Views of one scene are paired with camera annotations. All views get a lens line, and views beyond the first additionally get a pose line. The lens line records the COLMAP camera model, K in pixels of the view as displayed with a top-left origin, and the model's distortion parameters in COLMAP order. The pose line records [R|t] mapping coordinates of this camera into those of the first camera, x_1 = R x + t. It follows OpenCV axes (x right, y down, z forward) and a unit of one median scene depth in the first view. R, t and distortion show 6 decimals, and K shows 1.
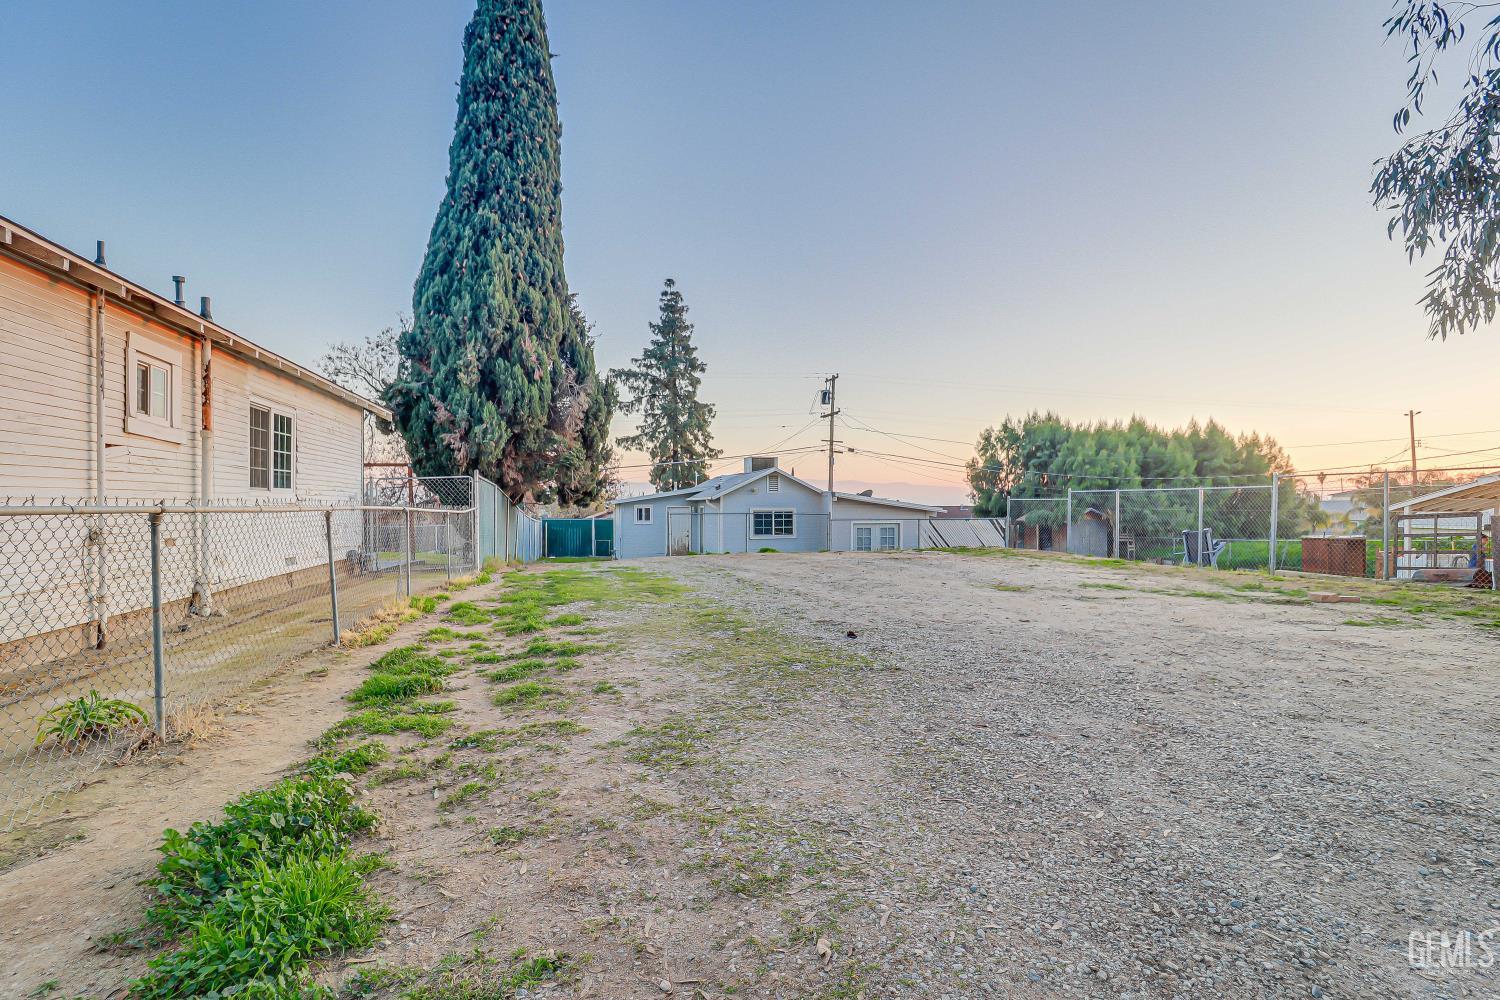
lens RADIAL K [[732.9, 0, 750.0], [0, 732.9, 500.0], [0, 0, 1]] dist [-0.003171, -0.000616]
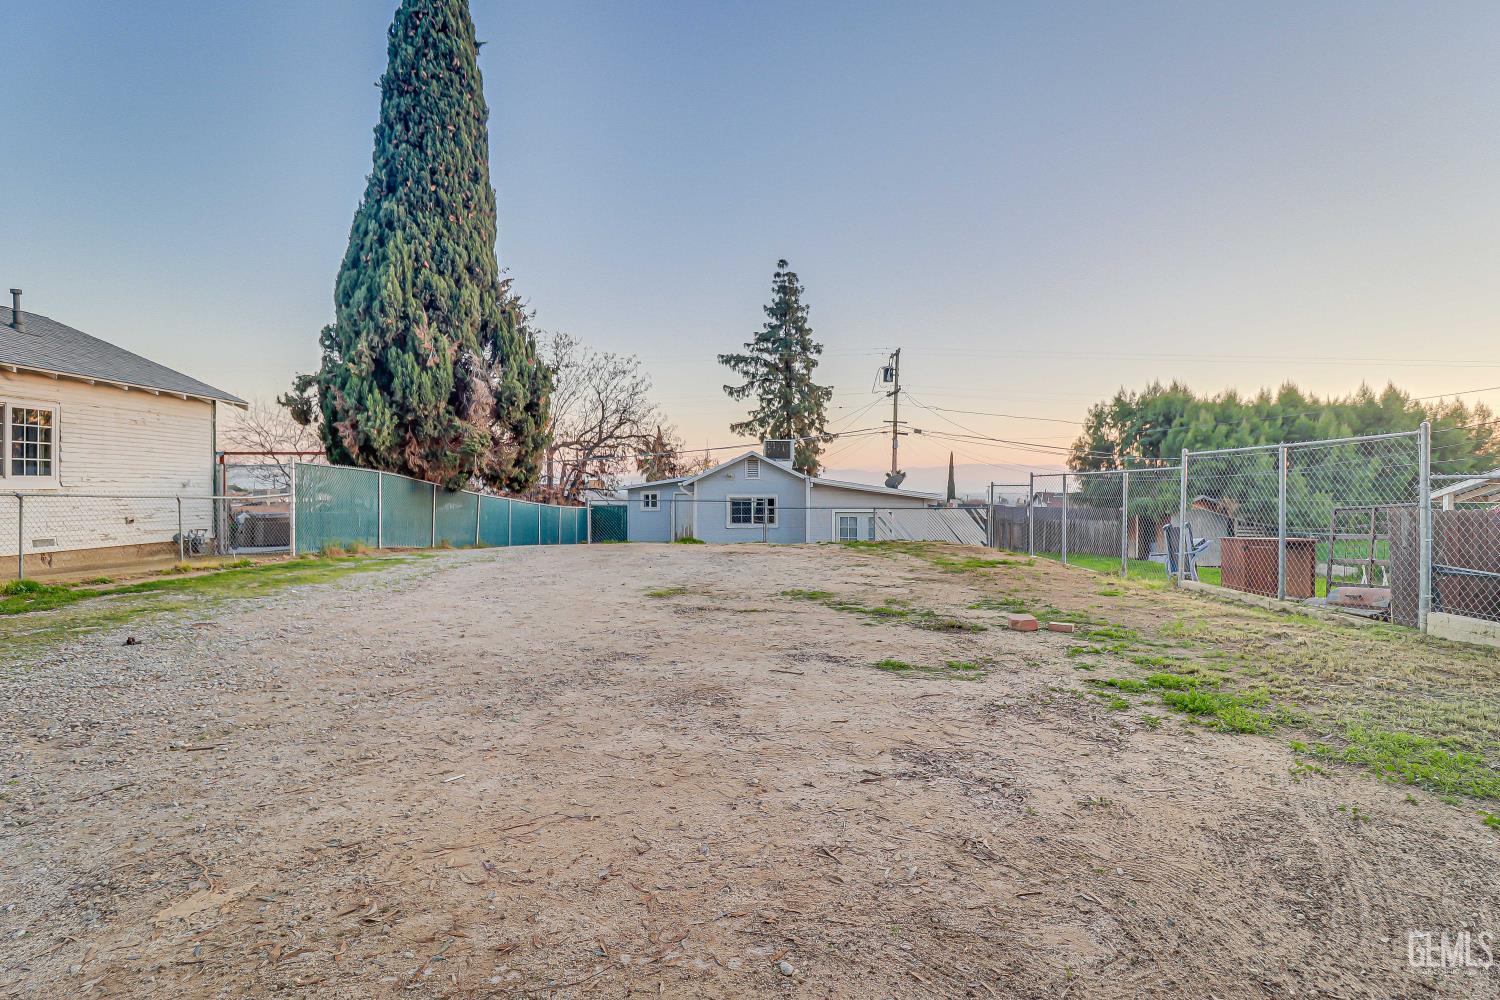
lens RADIAL K [[741.6, 0, 744.9], [0, 741.6, 485.8], [0, 0, 1]] dist [-0.007403, -0.000911]
pose [[0.966219, -0.000353, -0.257722, 0.262785], [0.000249, 1.000000, -0.000437, 0.000017], [0.257722, 0.000358, 0.966219, 0.088088]]
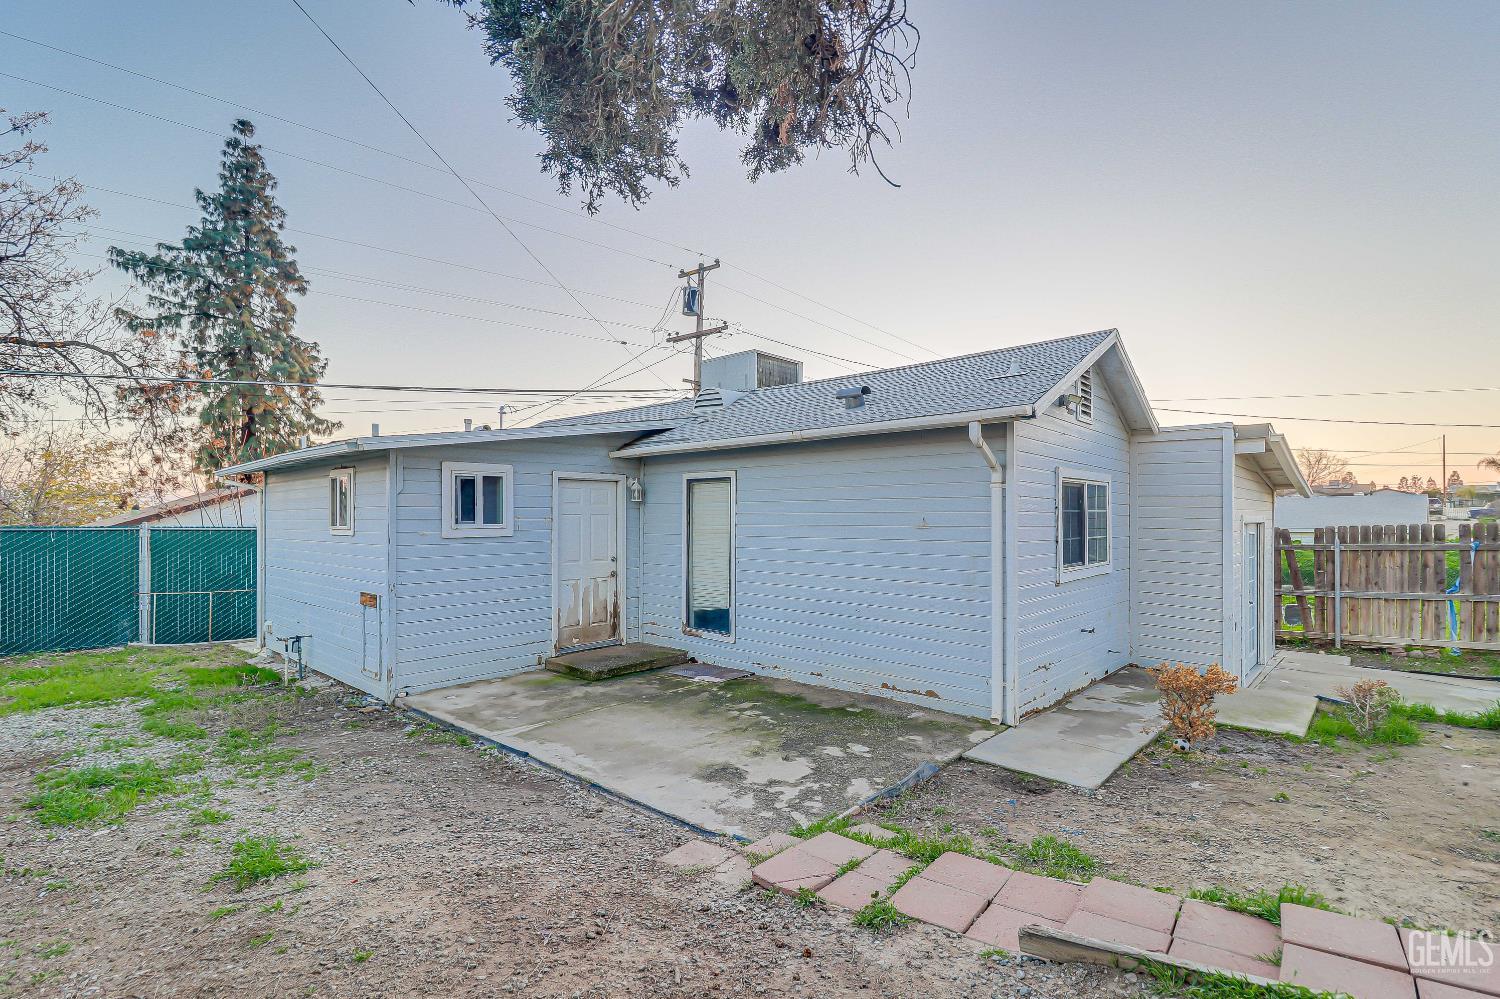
lens RADIAL K [[732.9, 0, 750.0], [0, 732.9, 499.5], [0, 0, 1]] dist [-0.003171, -0.000616]
pose [[0.835701, 0.014893, 0.548983, -0.238733], [-0.002302, 0.999718, -0.023617, 0.028377], [-0.549180, 0.018473, 0.835500, 0.820357]]
